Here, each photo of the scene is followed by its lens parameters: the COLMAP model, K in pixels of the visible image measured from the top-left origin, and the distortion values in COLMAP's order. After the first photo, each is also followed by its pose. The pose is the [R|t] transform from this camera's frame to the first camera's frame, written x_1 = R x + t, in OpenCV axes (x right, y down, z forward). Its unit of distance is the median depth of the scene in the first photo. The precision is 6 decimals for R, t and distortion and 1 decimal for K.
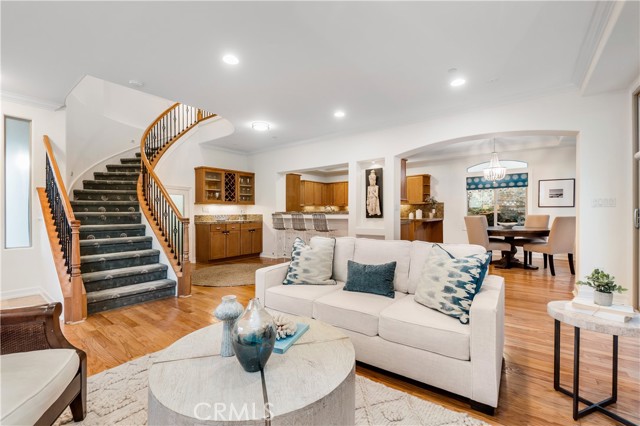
lens RADIAL K [[277.6, 0, 314.2], [0, 277.6, 210.0], [0, 0, 1]] dist [-0.003992, 0.000561]
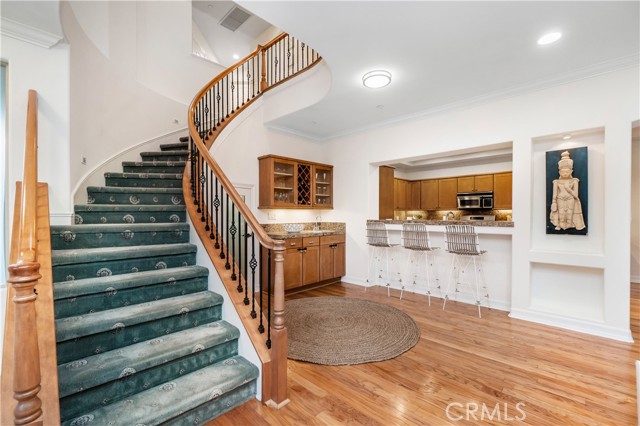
lens RADIAL K [[277.6, 0, 314.1], [0, 277.6, 215.2], [0, 0, 1]] dist [-0.003992, 0.000561]
pose [[0.992743, 0.006016, -0.120102, -0.202749], [-0.004567, 0.999914, 0.012330, -0.013424], [0.120165, -0.011692, 0.992685, 0.311726]]
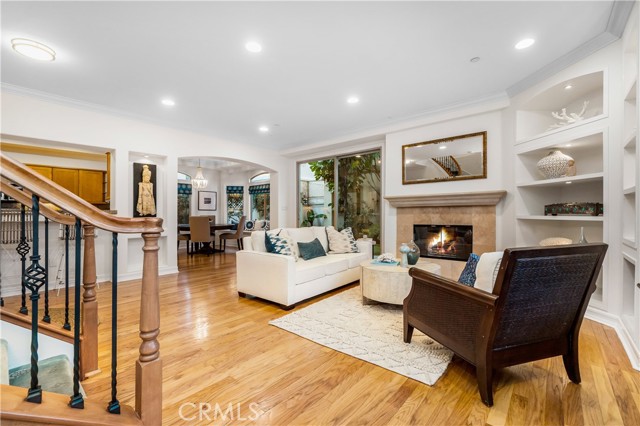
lens RADIAL K [[277.6, 0, 315.0], [0, 277.6, 211.4], [0, 0, 1]] dist [-0.003992, 0.000561]
pose [[0.055734, 0.014594, 0.998339, -0.565802], [-0.003345, 0.999890, -0.014429, 0.015719], [-0.998440, -0.002535, 0.055776, 0.337927]]
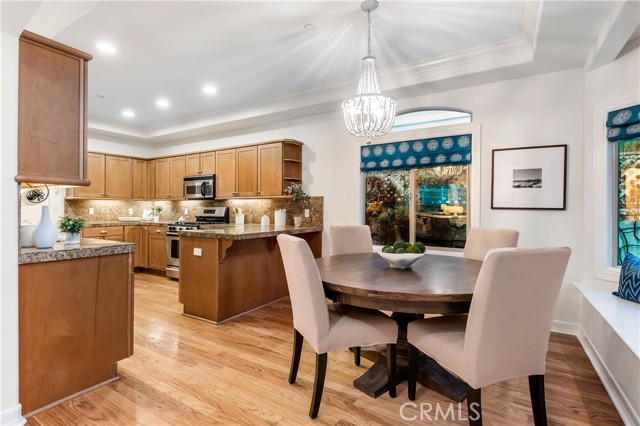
lens RADIAL K [[308.3, 0, 309.9], [0, 308.3, 214.1], [0, 0, 1]] dist [0.004741, -0.001521]
pose [[0.991231, 0.012504, 0.131546, 0.458357], [-0.015669, 0.999612, 0.023048, -0.008941], [-0.131207, -0.024907, 0.991042, 0.546896]]
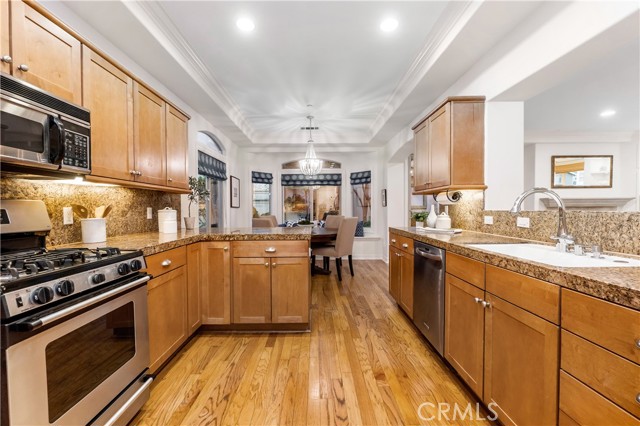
lens RADIAL K [[277.6, 0, 312.0], [0, 277.6, 213.2], [0, 0, 1]] dist [-0.003992, 0.000561]
pose [[-0.622181, -0.002312, 0.782870, -0.003075], [0.004348, 0.999970, 0.006408, 0.003673], [-0.782862, 0.007391, -0.622152, 1.356723]]
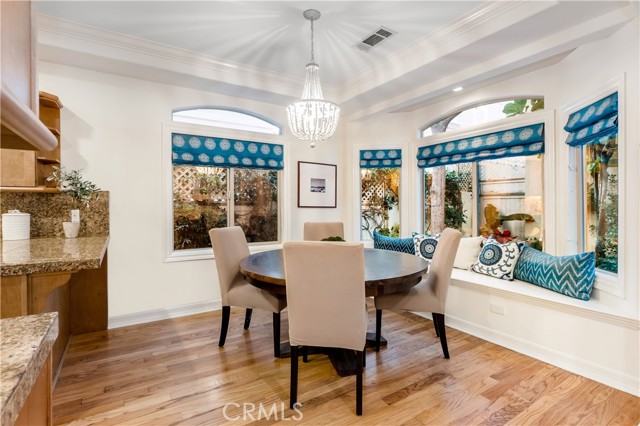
lens RADIAL K [[308.3, 0, 322.0], [0, 308.3, 208.7], [0, 0, 1]] dist [0.004741, -0.001521]
pose [[0.319959, 0.000302, 0.947431, 0.221959], [-0.009409, 0.999952, 0.002859, -0.009966], [-0.947385, -0.009829, 0.319946, 0.759934]]
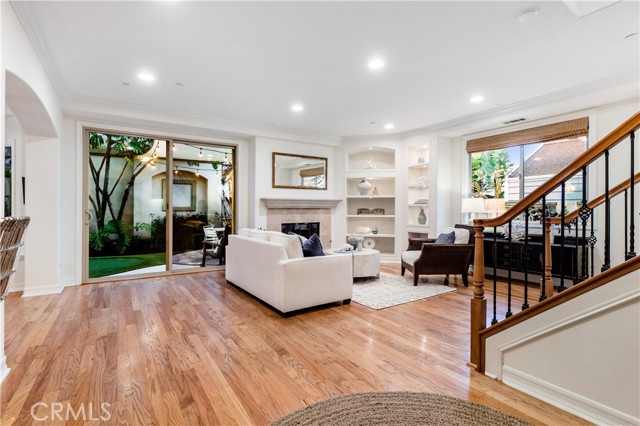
lens RADIAL K [[308.3, 0, 315.6], [0, 308.3, 215.6], [0, 0, 1]] dist [0.004741, -0.001521]
pose [[-0.944490, 0.004510, 0.328510, -0.212994], [0.006584, 0.999965, 0.005202, 0.010732], [-0.328475, 0.007076, -0.944486, 0.993611]]
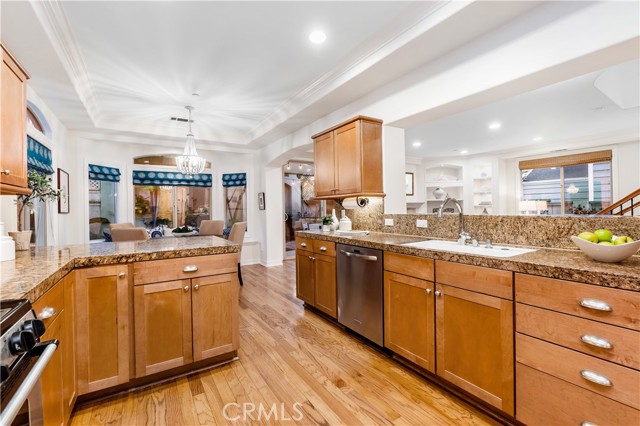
lens RADIAL K [[277.6, 0, 317.9], [0, 277.6, 207.7], [0, 0, 1]] dist [-0.003992, 0.000561]
pose [[-0.943958, 0.022928, 0.329267, 0.093844], [0.019390, 0.999714, -0.014026, -0.002778], [-0.329495, -0.006856, -0.944133, 1.400554]]
